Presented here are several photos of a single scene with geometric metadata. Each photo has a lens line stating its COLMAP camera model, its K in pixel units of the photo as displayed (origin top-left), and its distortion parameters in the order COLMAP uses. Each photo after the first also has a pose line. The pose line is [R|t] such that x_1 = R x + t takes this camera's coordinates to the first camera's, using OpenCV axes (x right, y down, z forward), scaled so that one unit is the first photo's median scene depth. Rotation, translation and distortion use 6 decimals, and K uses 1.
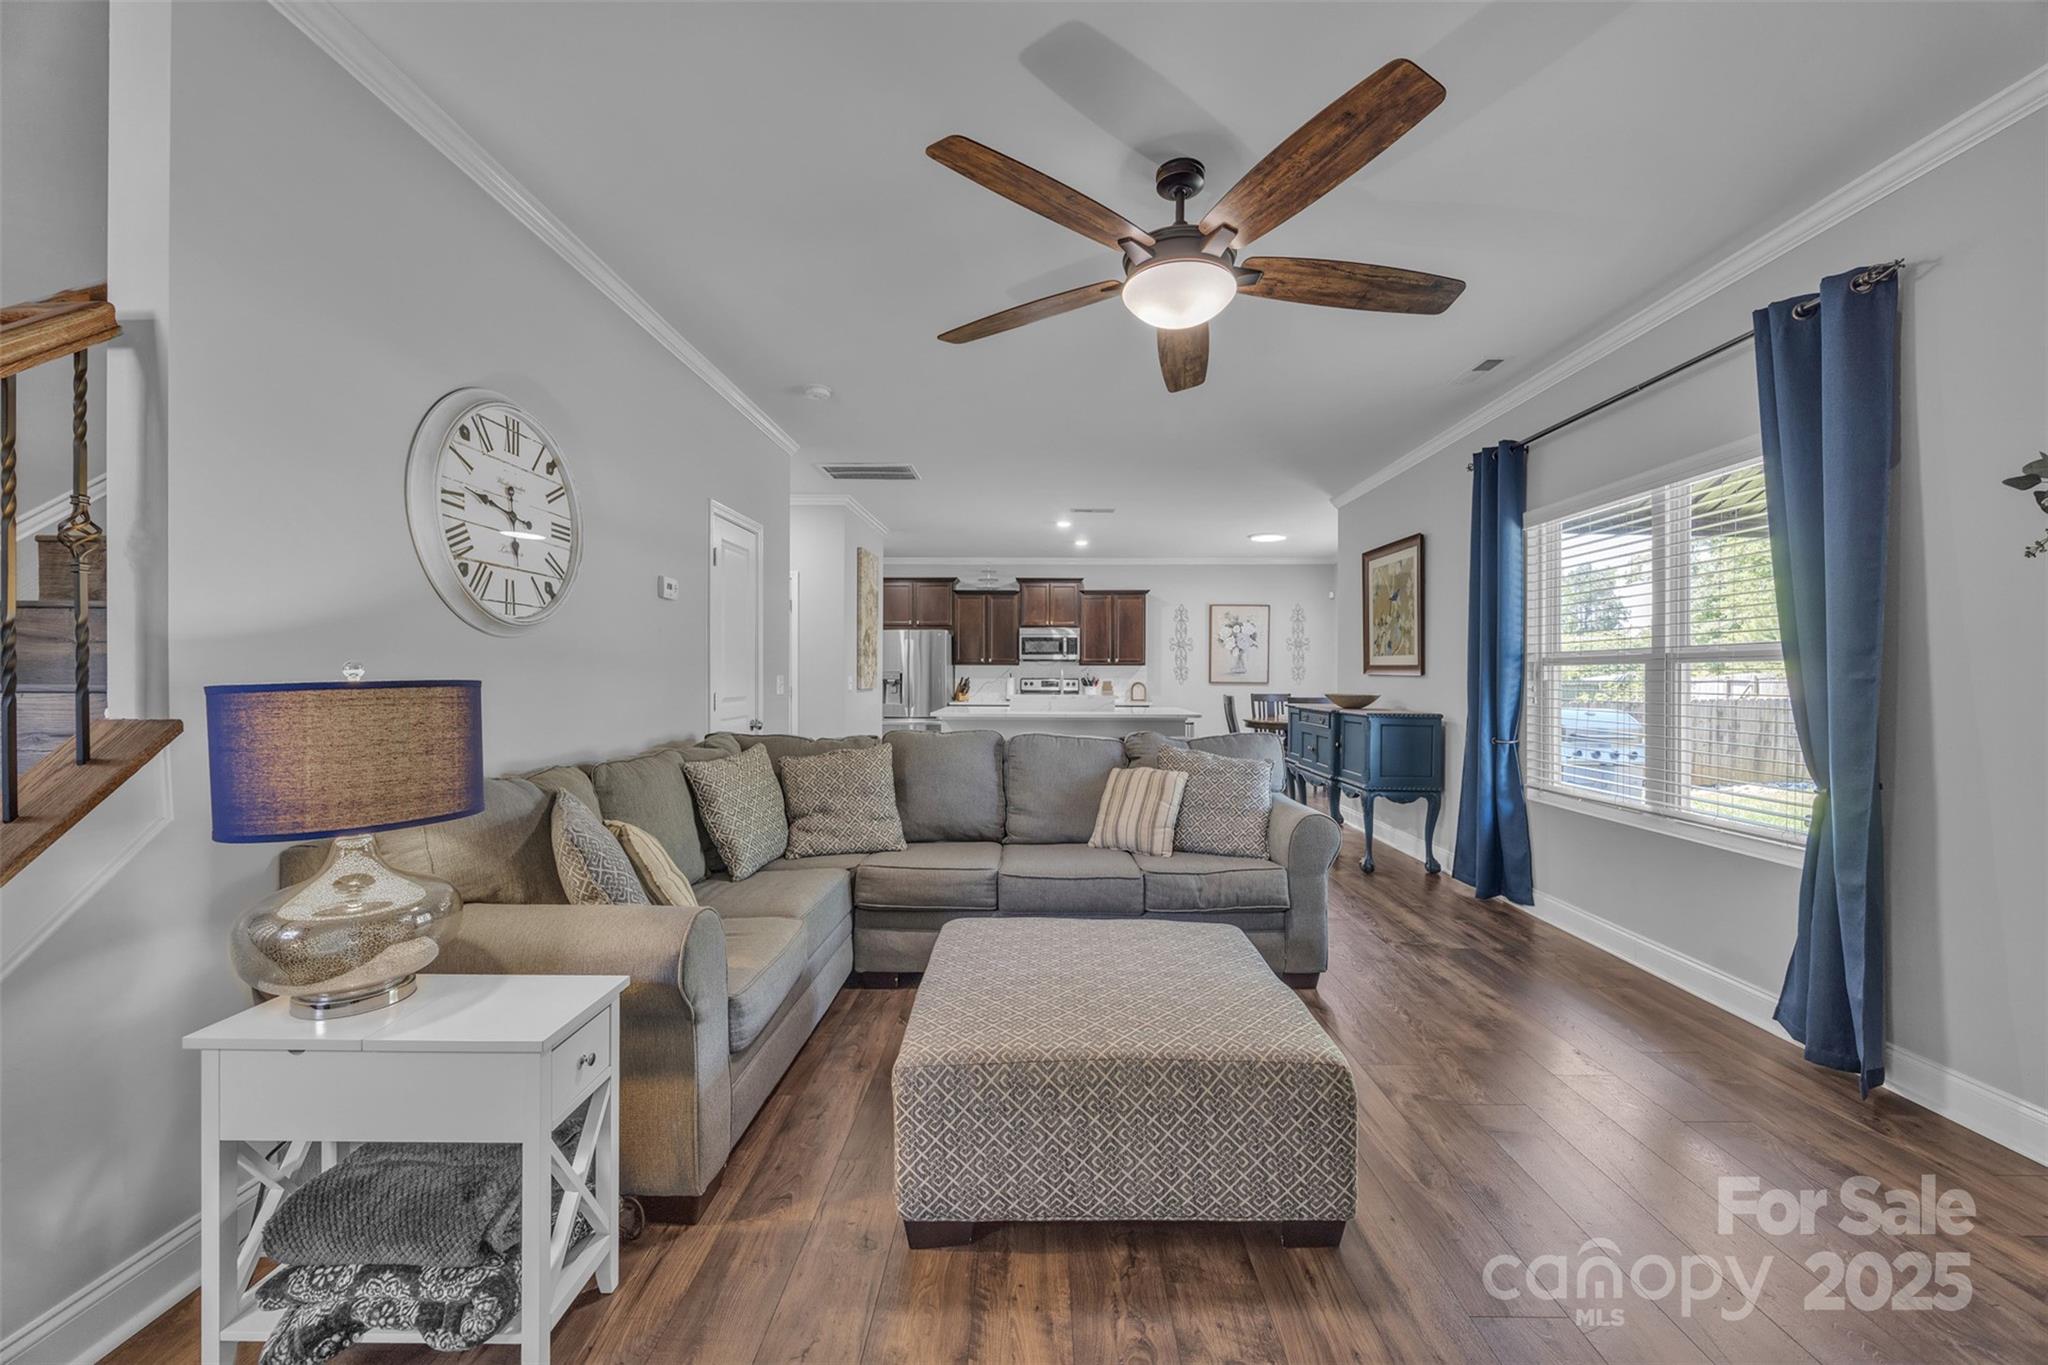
lens RADIAL K [[785.0, 0, 1030.3], [0, 785.0, 680.8], [0, 0, 1]] dist [-0.006735, 0.000045]
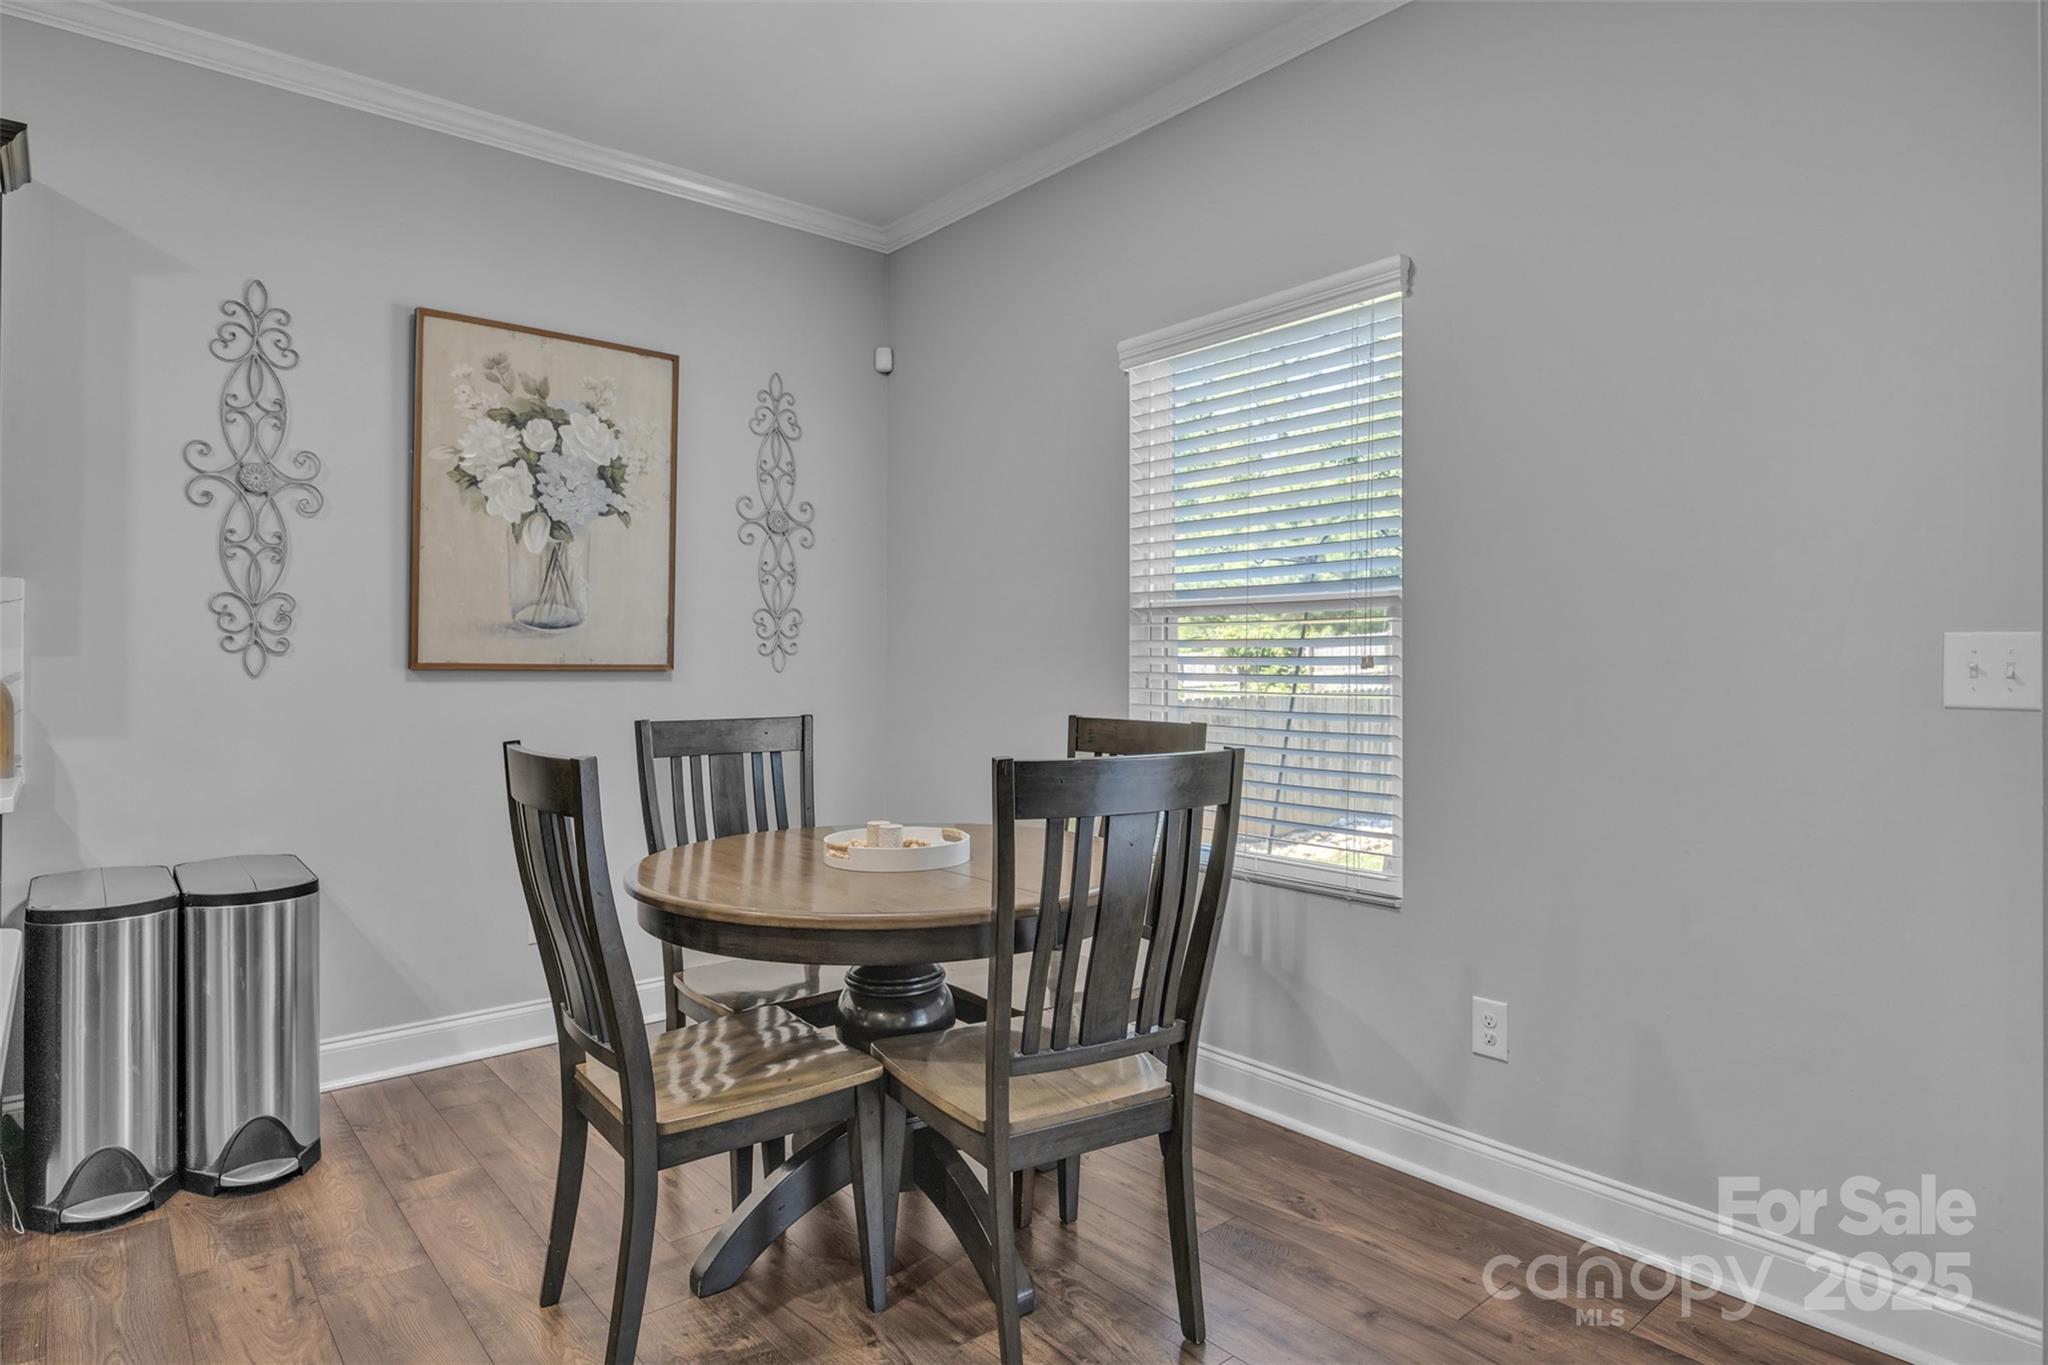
lens RADIAL K [[1152.7, 0, 1022.4], [0, 1152.7, 655.2], [0, 0, 1]] dist [-0.001527, -0.000574]
pose [[0.757638, 0.001910, 0.652672, 0.454213], [0.003430, 0.999970, -0.006908, 0.004702], [-0.652666, 0.007473, 0.757609, 1.980784]]
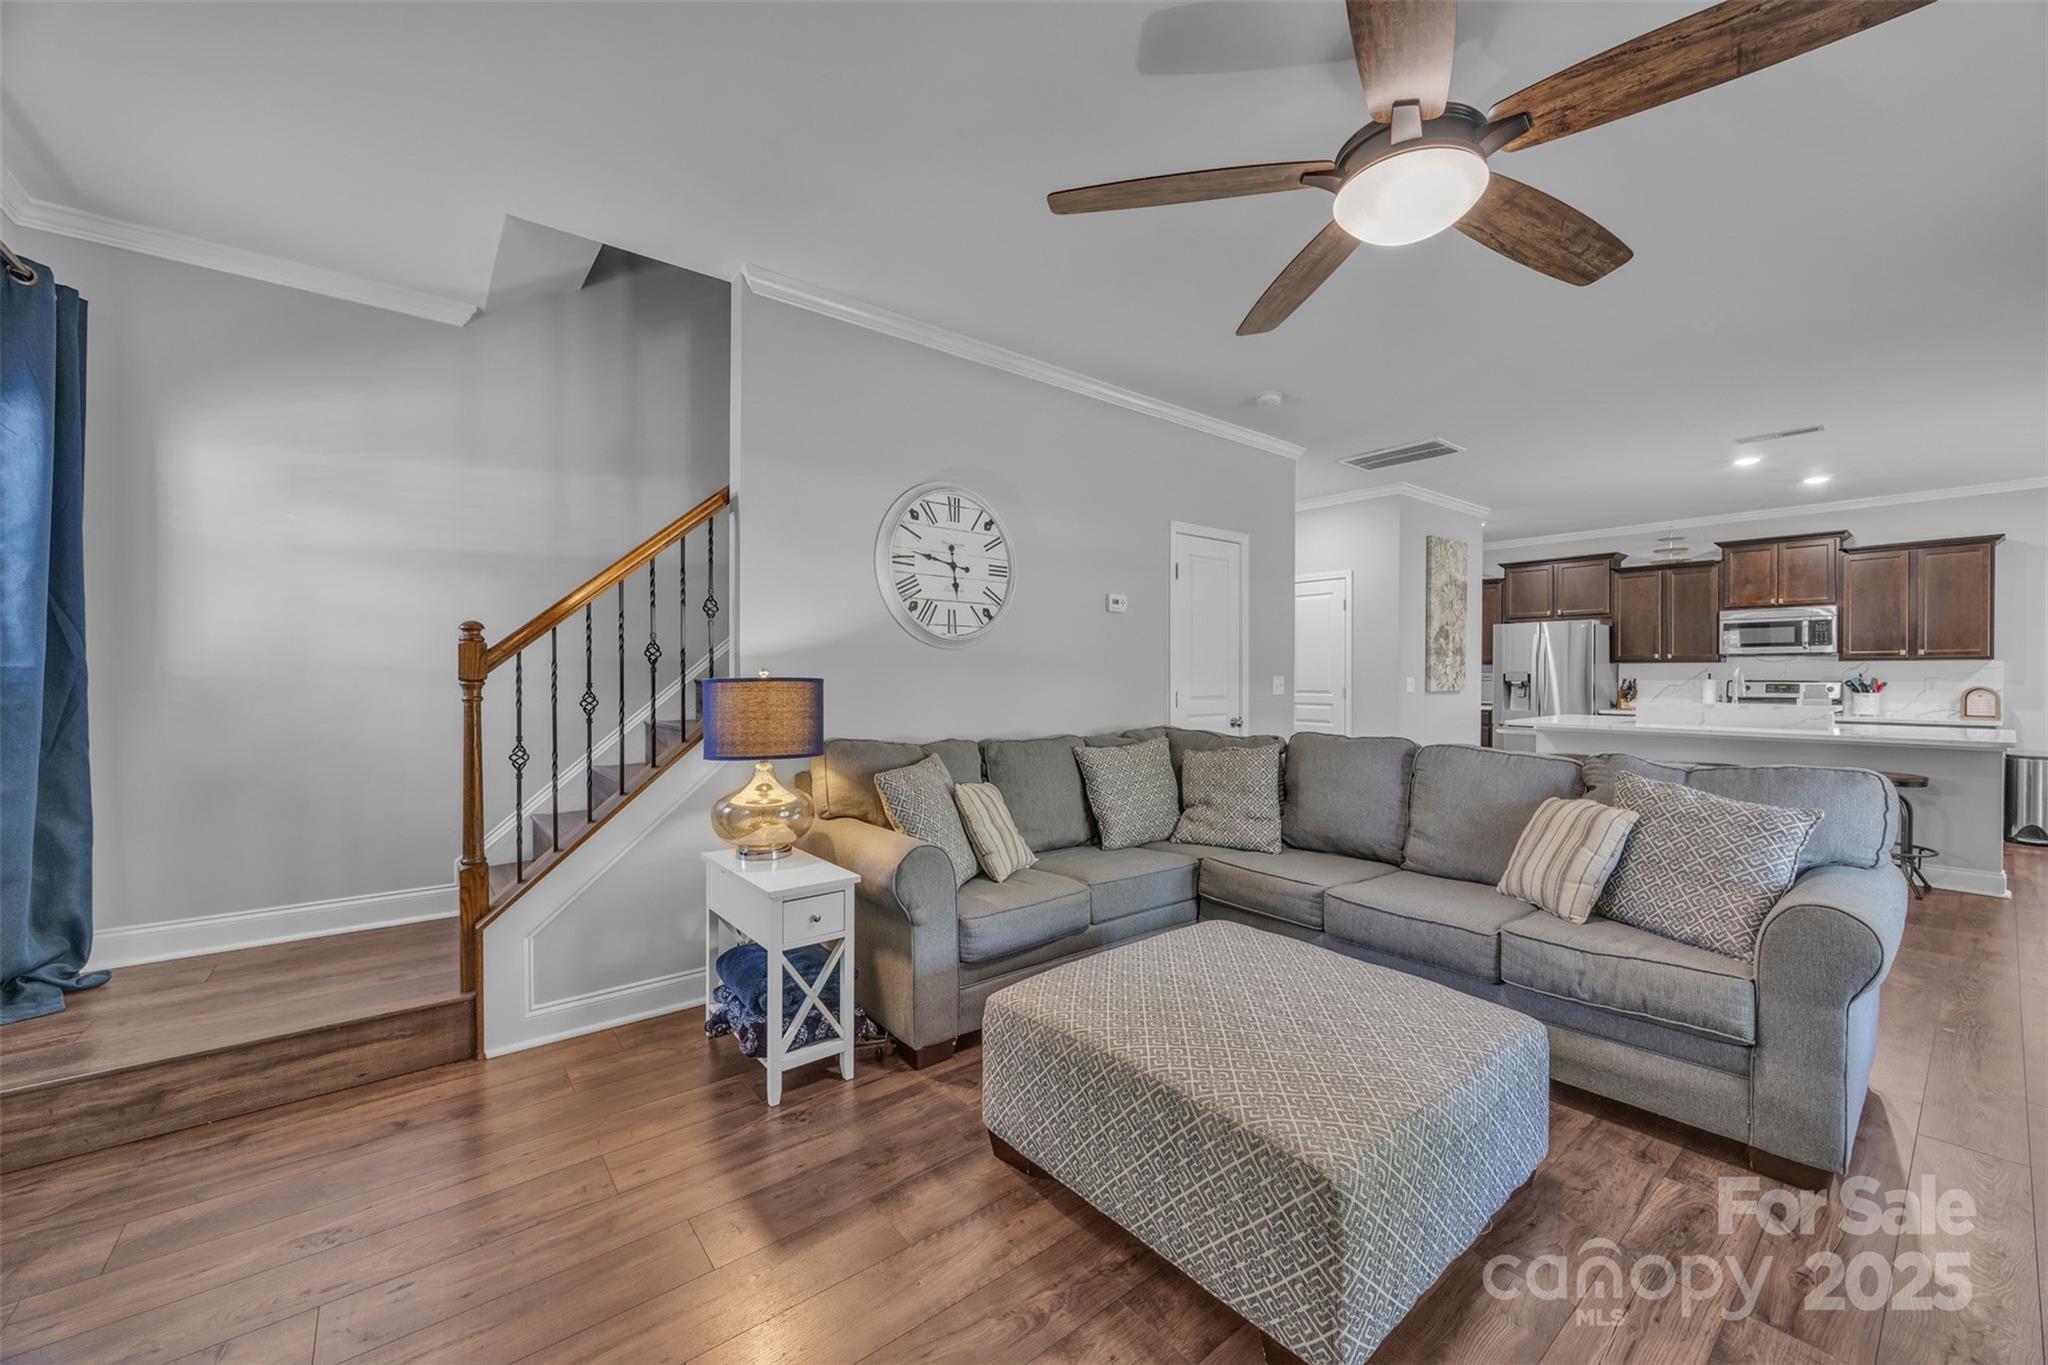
lens RADIAL K [[785.0, 0, 1030.3], [0, 785.0, 680.8], [0, 0, 1]] dist [-0.006735, 0.000045]
pose [[0.636203, 0.003482, -0.771514, 0.403611], [-0.005211, 0.999986, 0.000215, 0.001251], [0.771504, 0.003884, 0.636212, 0.140430]]
